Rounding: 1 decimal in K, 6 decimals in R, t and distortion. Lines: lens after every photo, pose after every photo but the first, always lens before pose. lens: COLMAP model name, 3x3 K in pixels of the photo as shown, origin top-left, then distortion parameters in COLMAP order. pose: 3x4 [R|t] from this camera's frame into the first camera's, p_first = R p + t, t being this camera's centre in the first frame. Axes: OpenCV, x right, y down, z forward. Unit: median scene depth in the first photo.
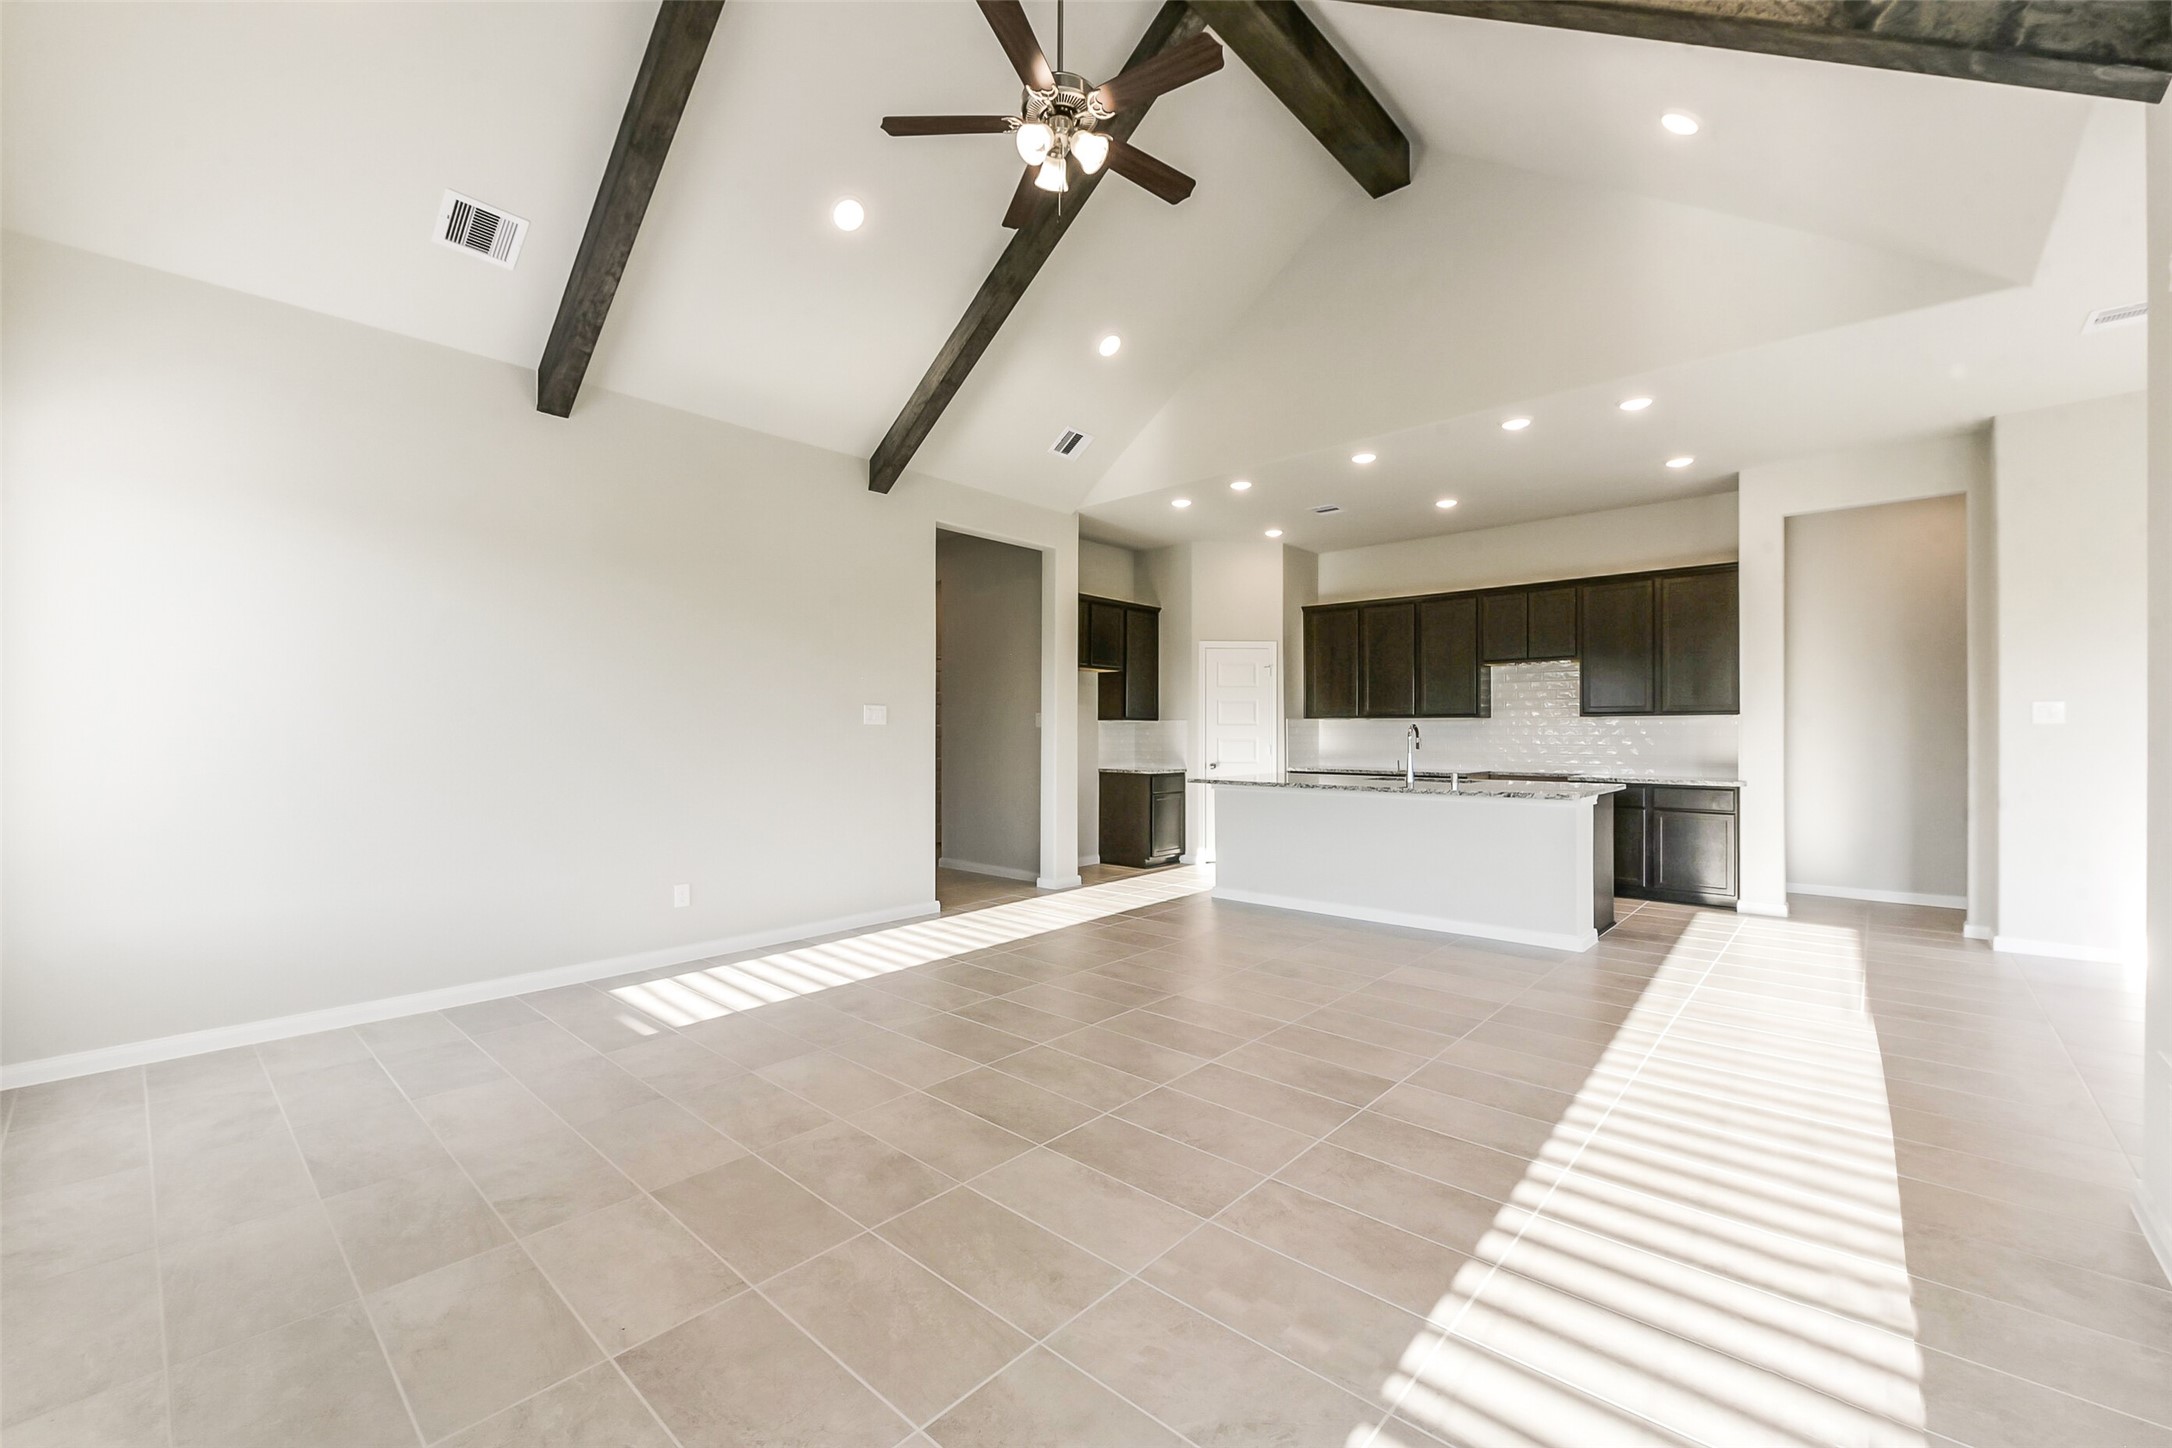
lens RADIAL K [[891.1, 0, 1086.0], [0, 891.1, 724.0], [0, 0, 1]] dist [-0.000237, -0.000042]
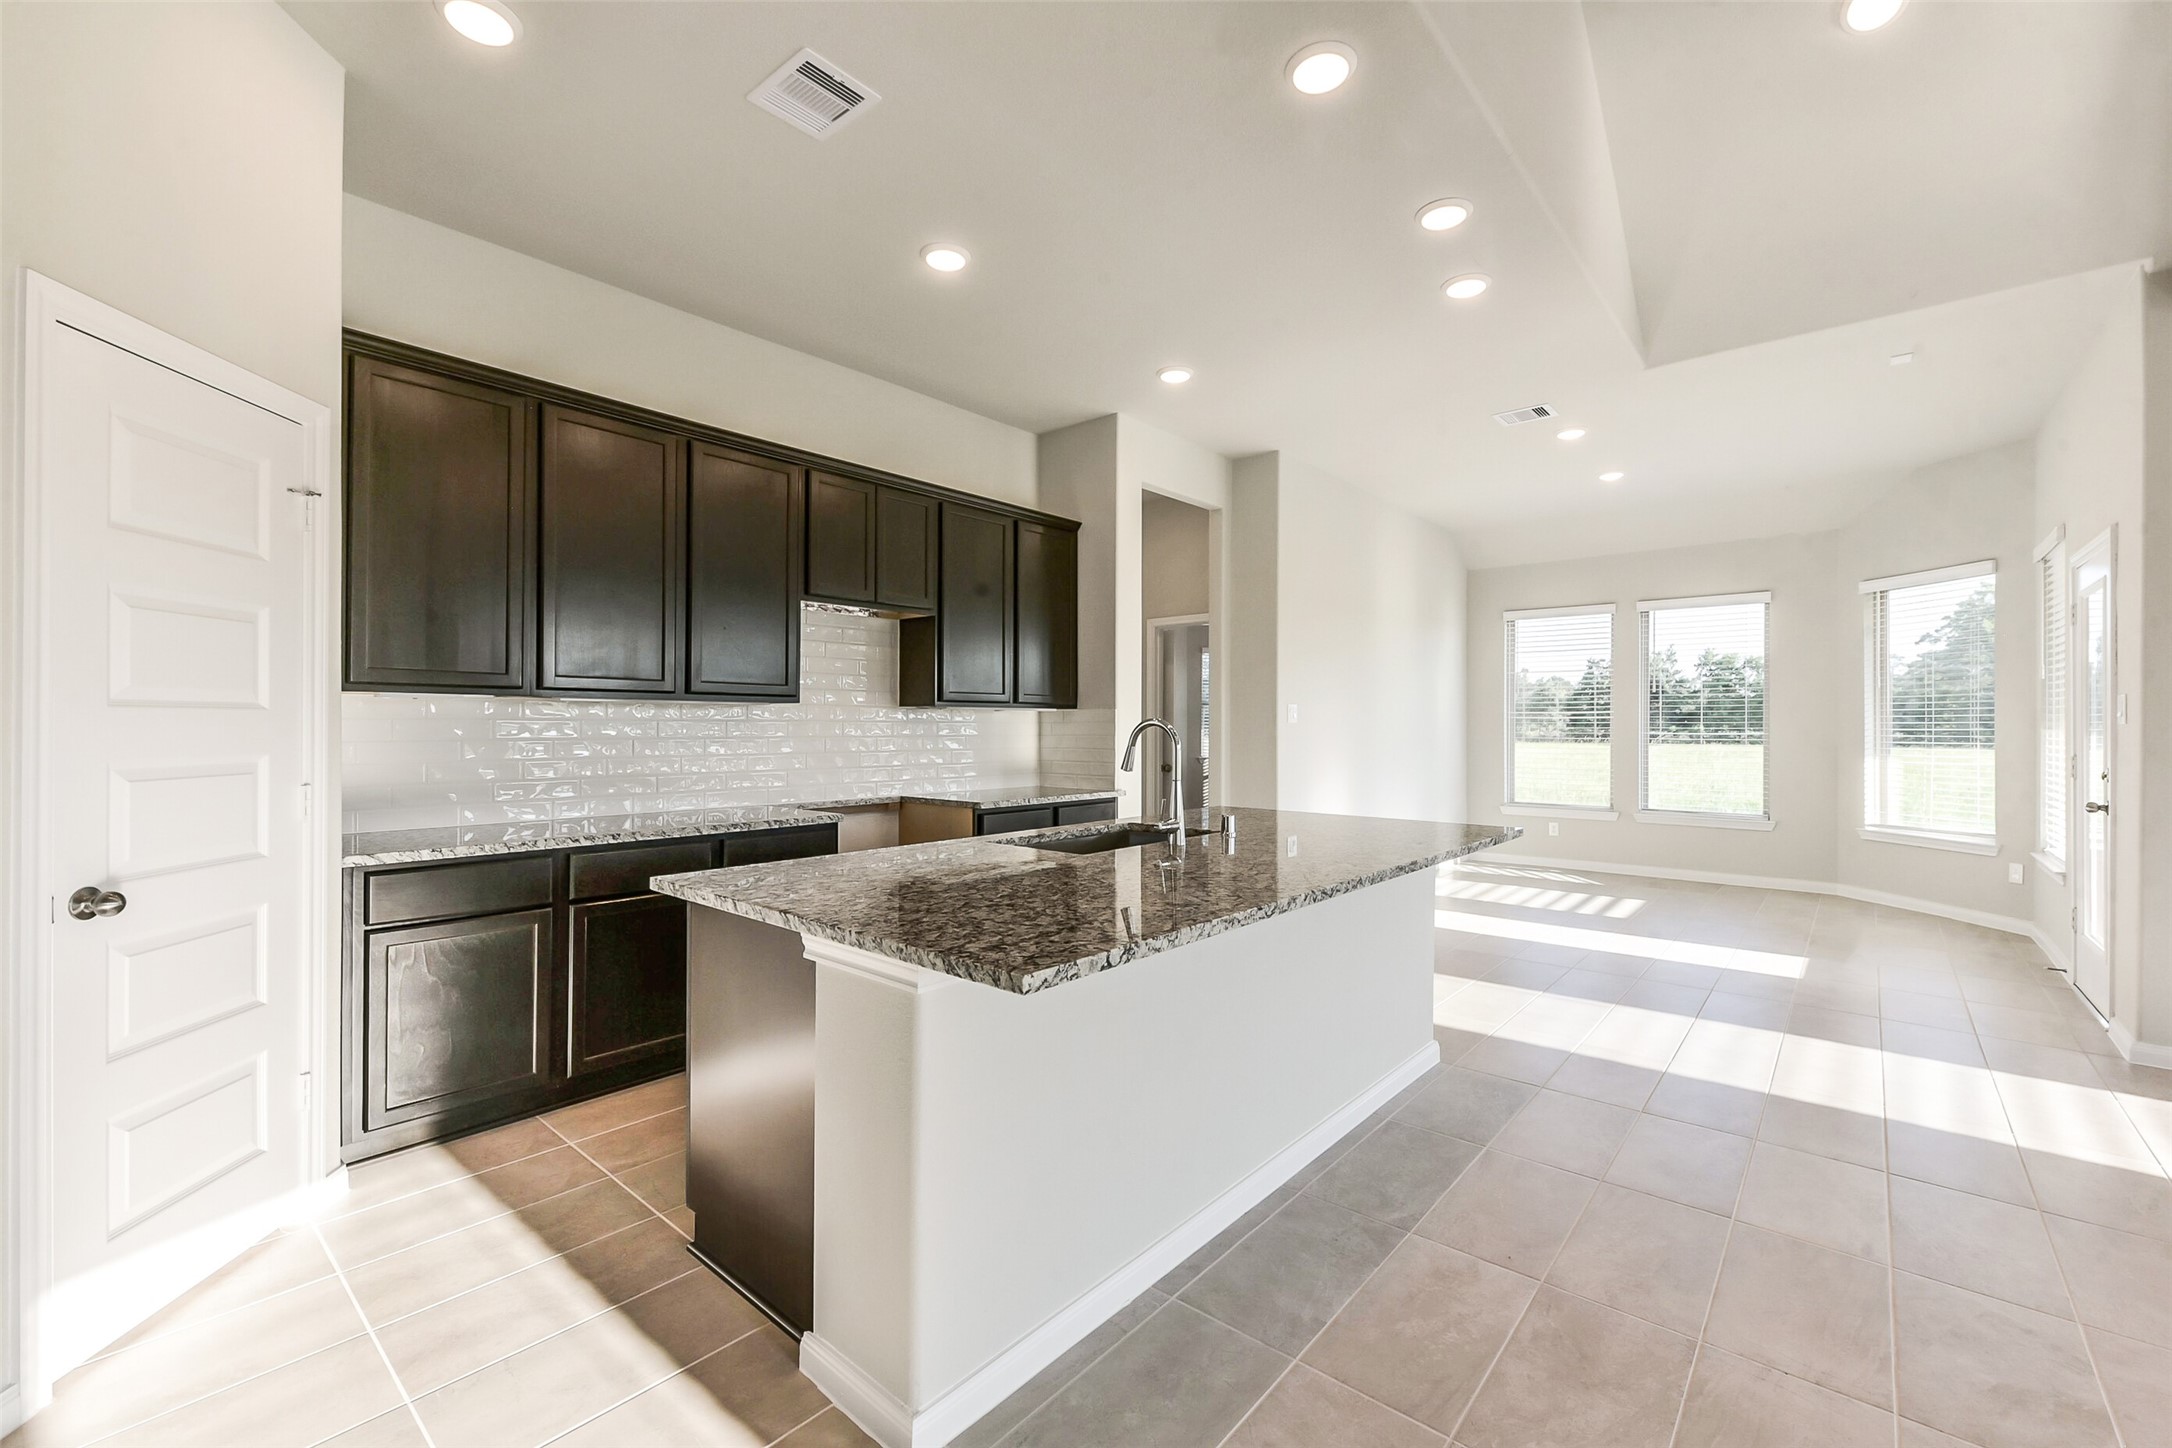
lens RADIAL K [[891.1, 0, 1086.0], [0, 891.1, 724.0], [0, 0, 1]] dist [-0.000237, -0.000042]
pose [[-0.027893, 0.003430, 0.999605, -0.080886], [-0.010939, 0.999933, -0.003736, 0.006068], [-0.999551, -0.011039, -0.027854, 0.887910]]
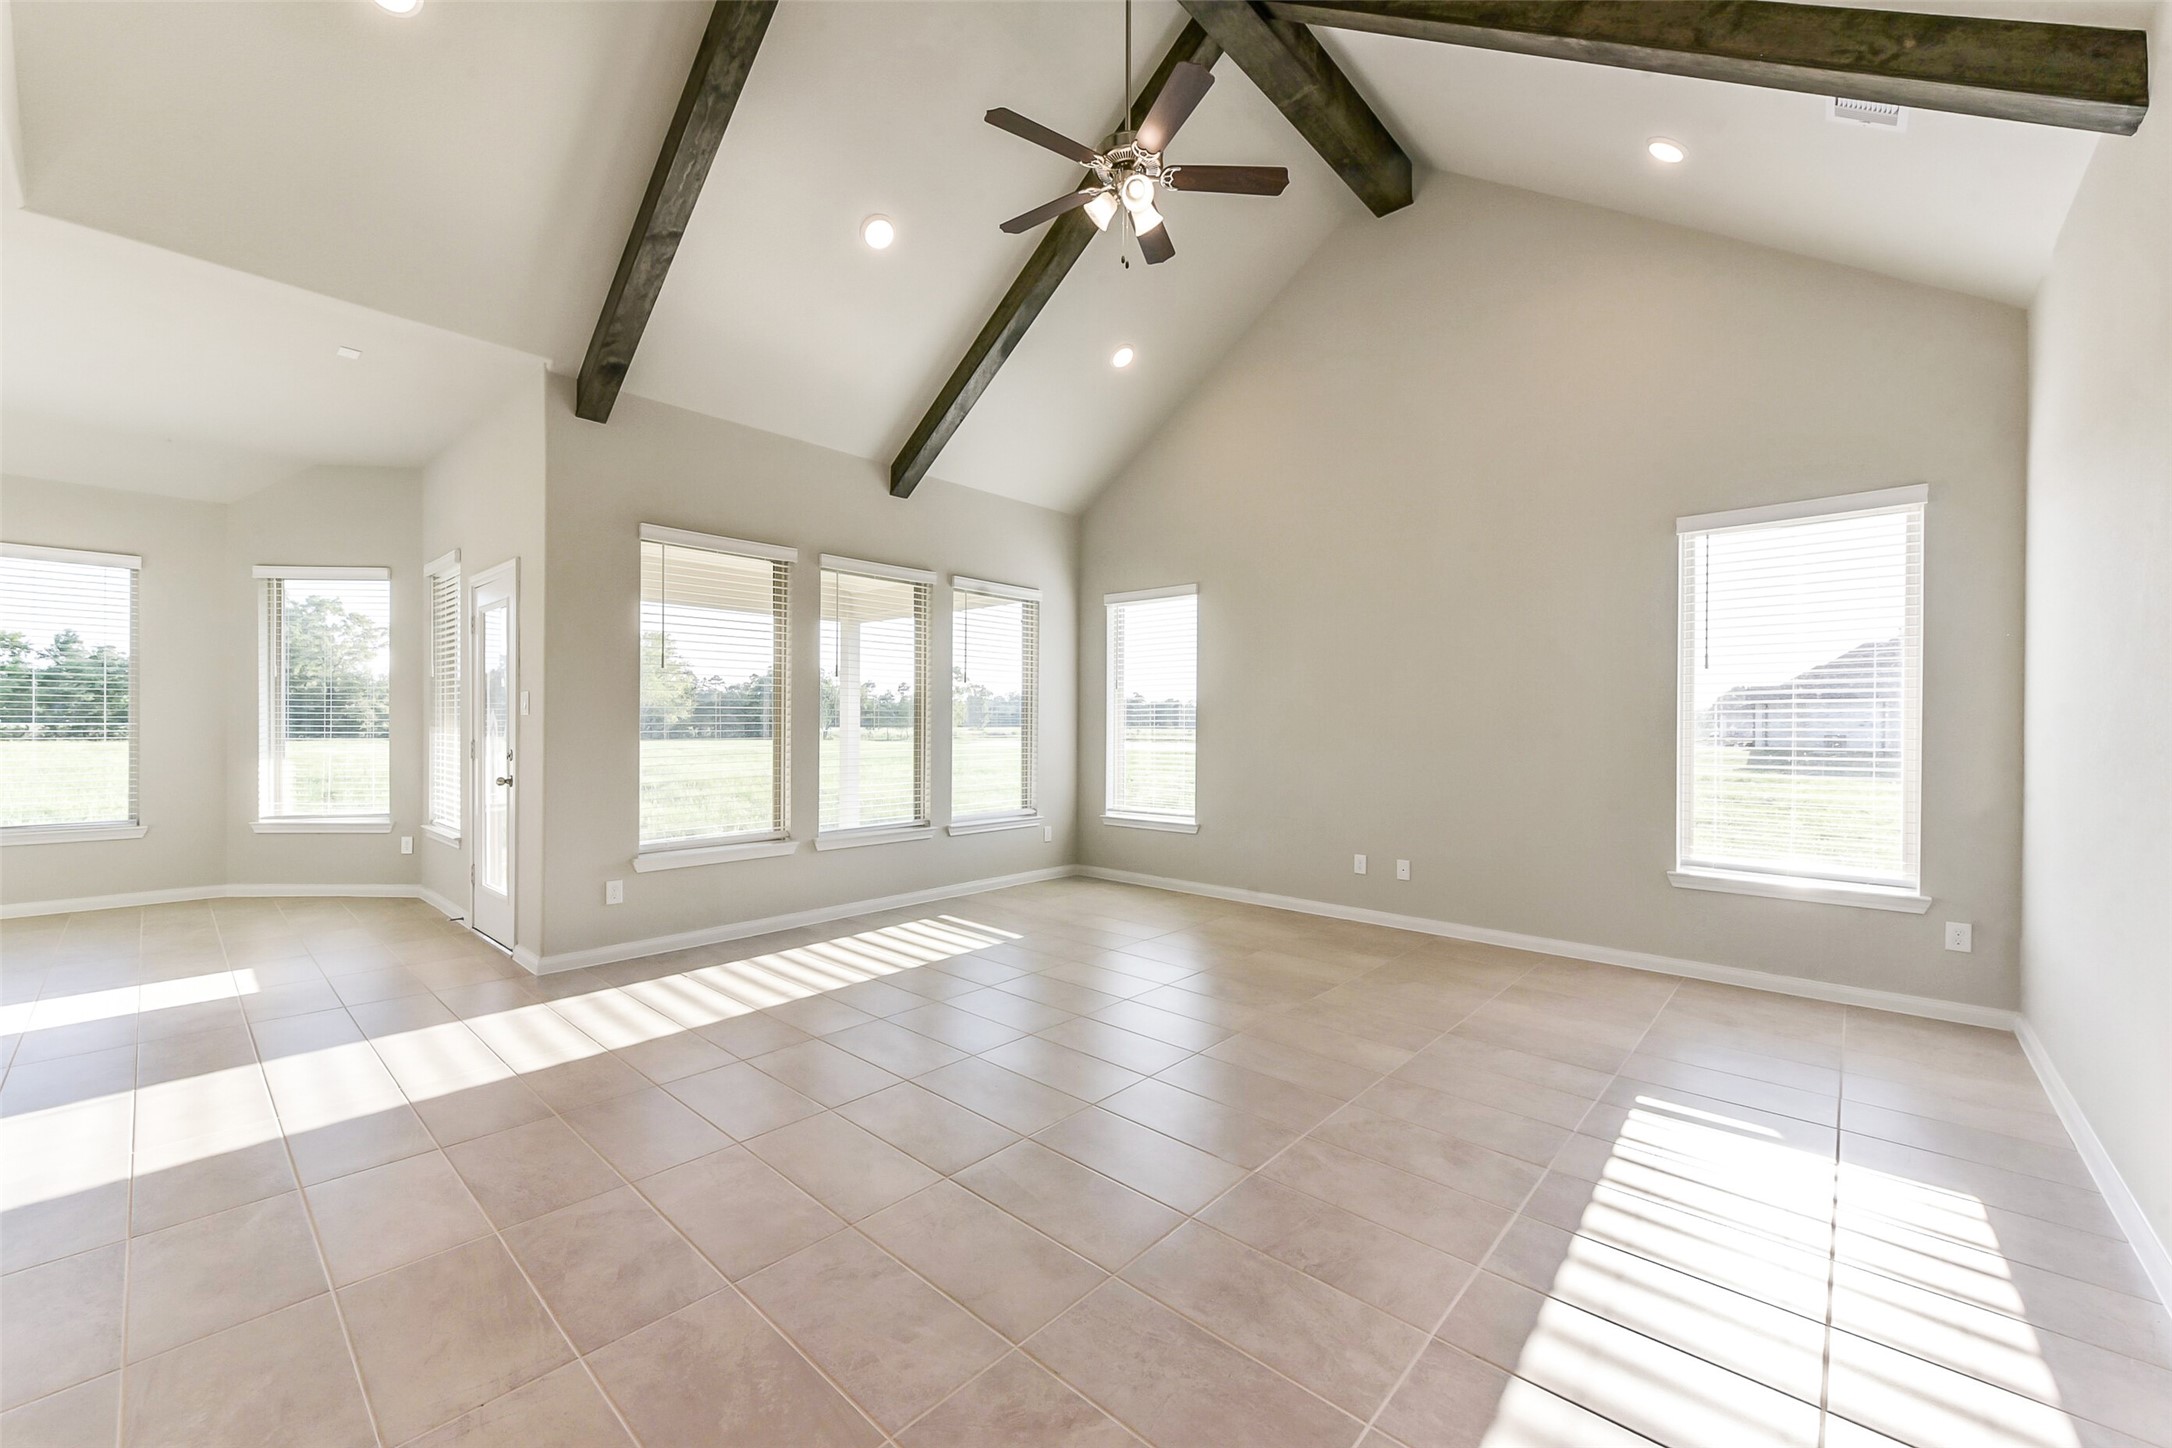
lens RADIAL K [[846.4, 0, 1088.9], [0, 846.4, 729.1], [0, 0, 1]] dist [-0.001338, -0.000218]
pose [[-0.999981, -0.006050, -0.000858, -0.059378], [-0.006044, 0.999962, -0.006298, 0.007093], [0.000896, -0.006293, -0.999980, 0.891517]]
